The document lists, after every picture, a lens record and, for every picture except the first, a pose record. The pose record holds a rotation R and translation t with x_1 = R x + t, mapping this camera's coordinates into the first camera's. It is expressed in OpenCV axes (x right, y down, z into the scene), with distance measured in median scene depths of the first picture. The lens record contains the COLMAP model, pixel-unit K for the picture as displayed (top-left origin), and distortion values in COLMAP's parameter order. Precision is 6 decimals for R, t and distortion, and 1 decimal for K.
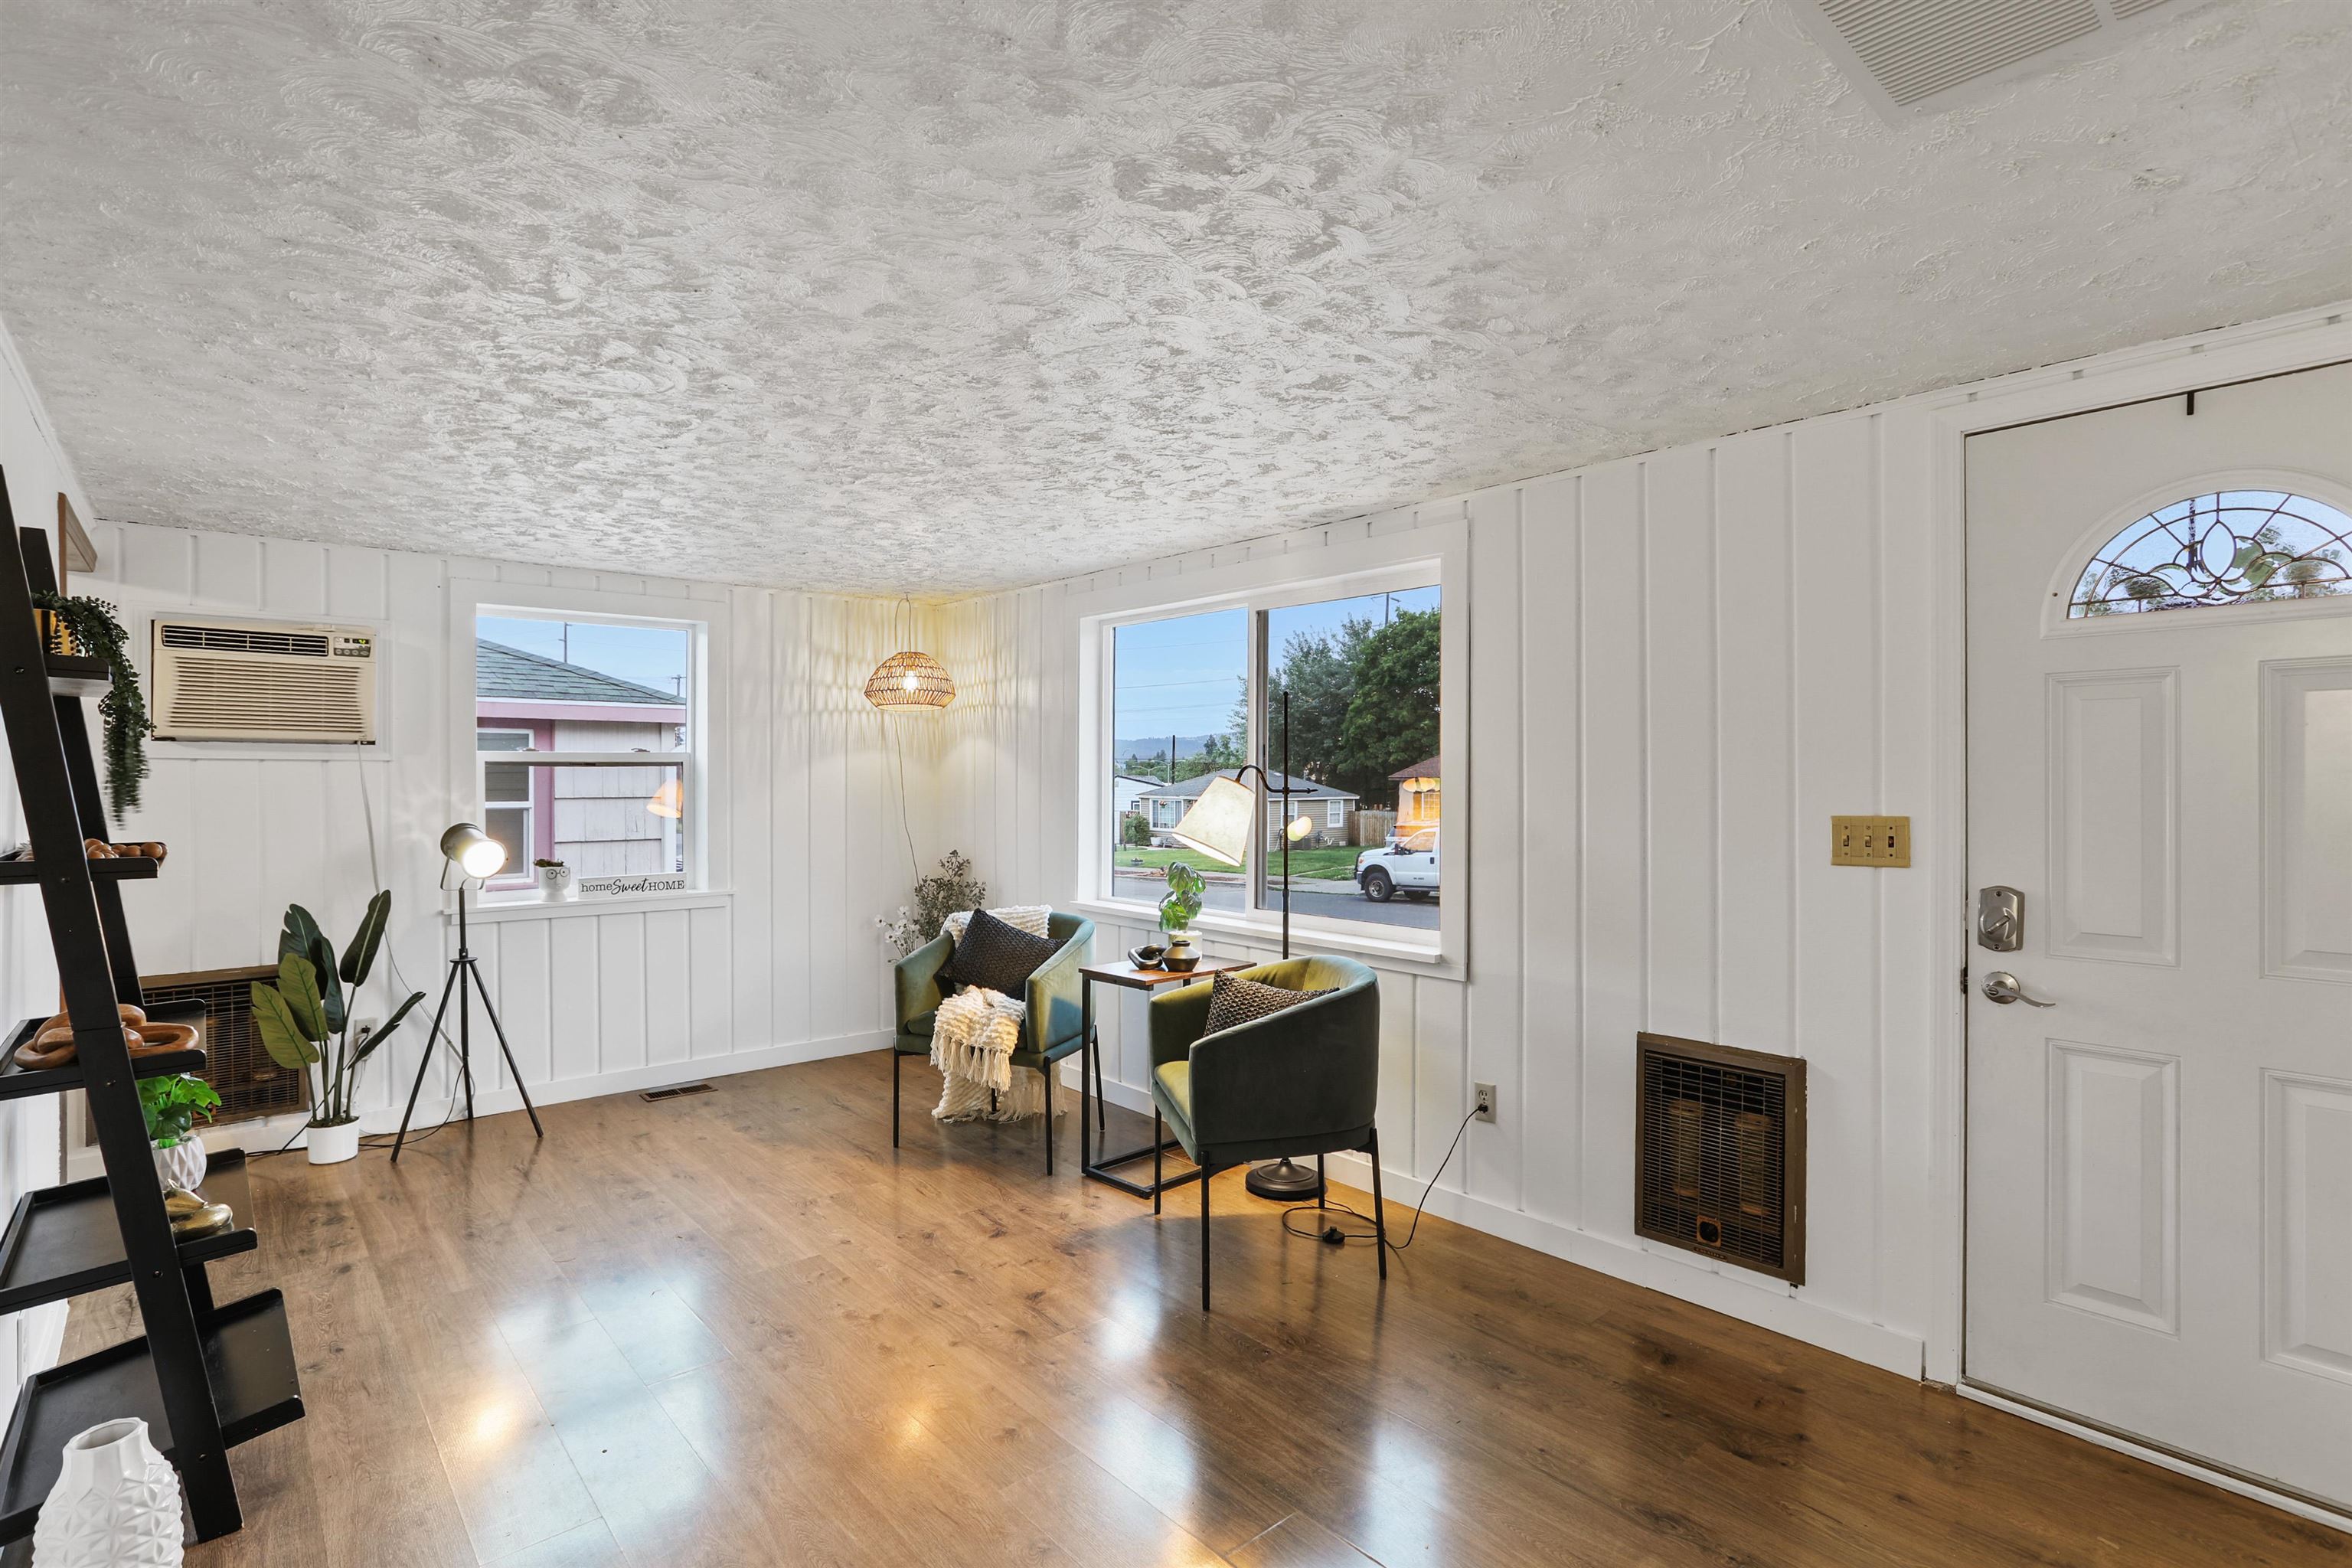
lens RADIAL K [[1132.7, 0, 1164.2], [0, 1132.7, 773.5], [0, 0, 1]] dist [-0.036884, 0.016952]
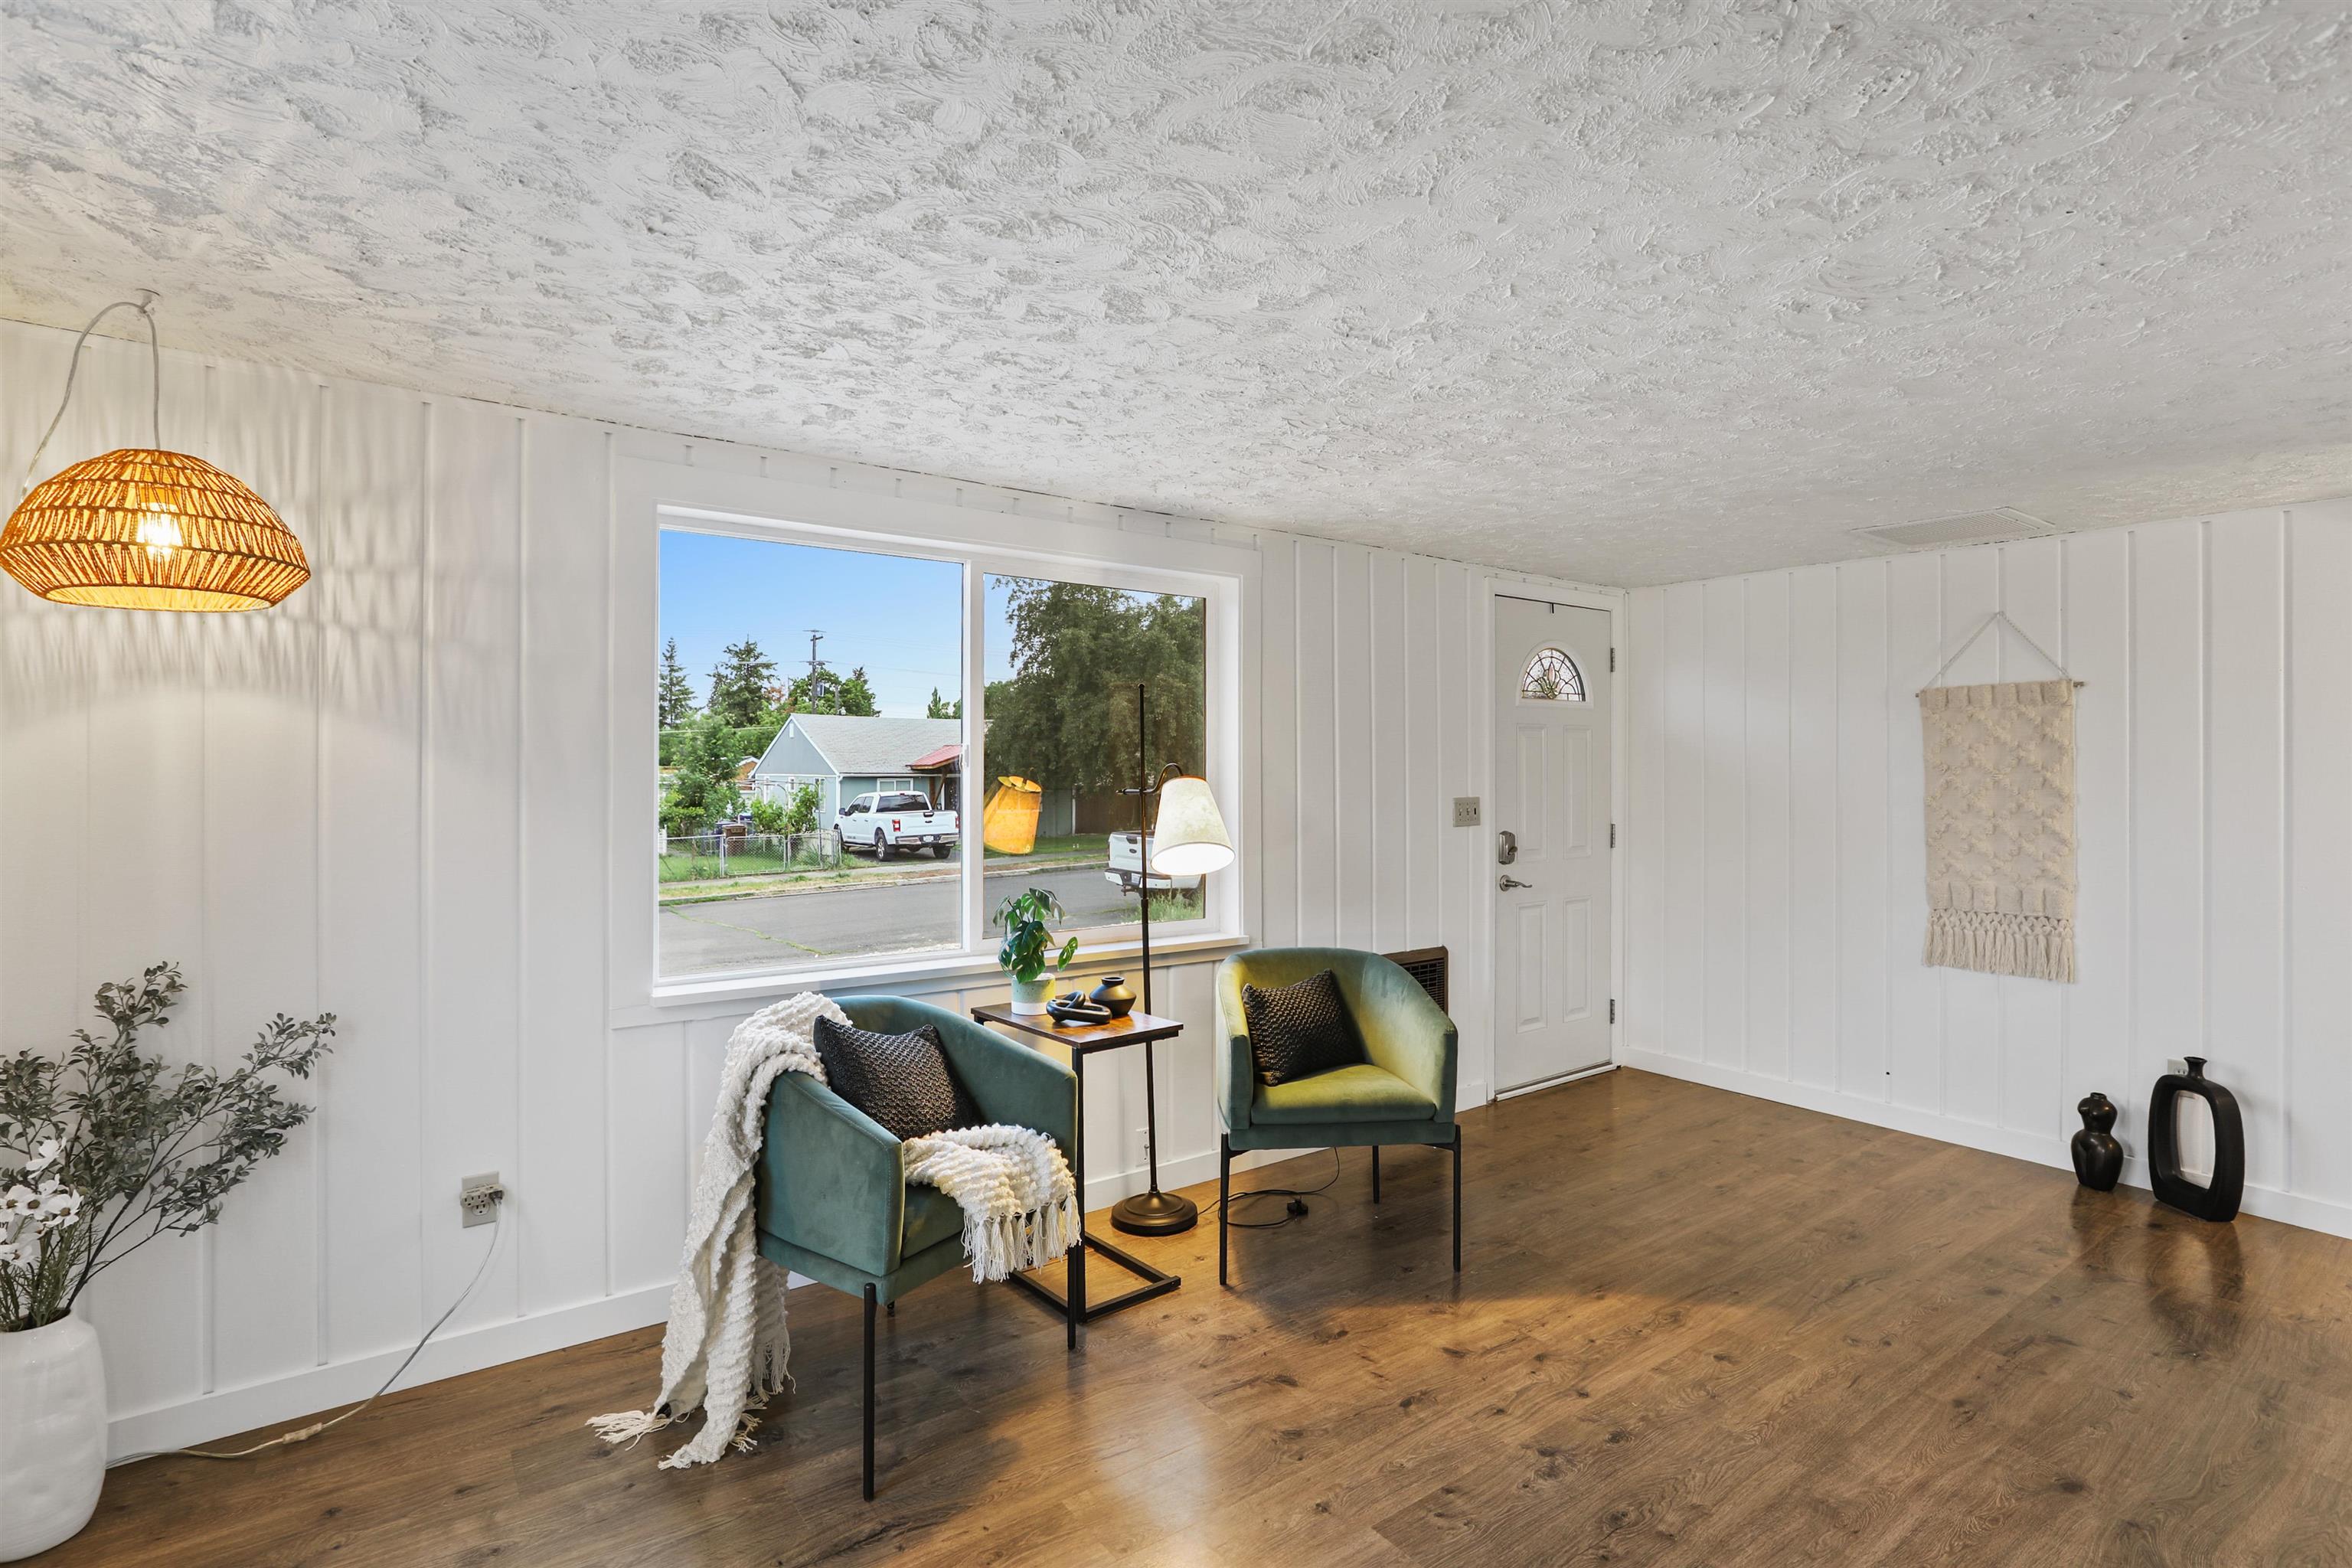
lens RADIAL K [[1132.7, 0, 1164.6], [0, 1132.7, 766.8], [0, 0, 1]] dist [-0.036884, 0.016952]
pose [[0.088023, -0.000213, 0.996118, -0.757780], [-0.005368, 0.999985, 0.000688, -0.005534], [-0.996104, -0.005408, 0.088020, 0.845014]]
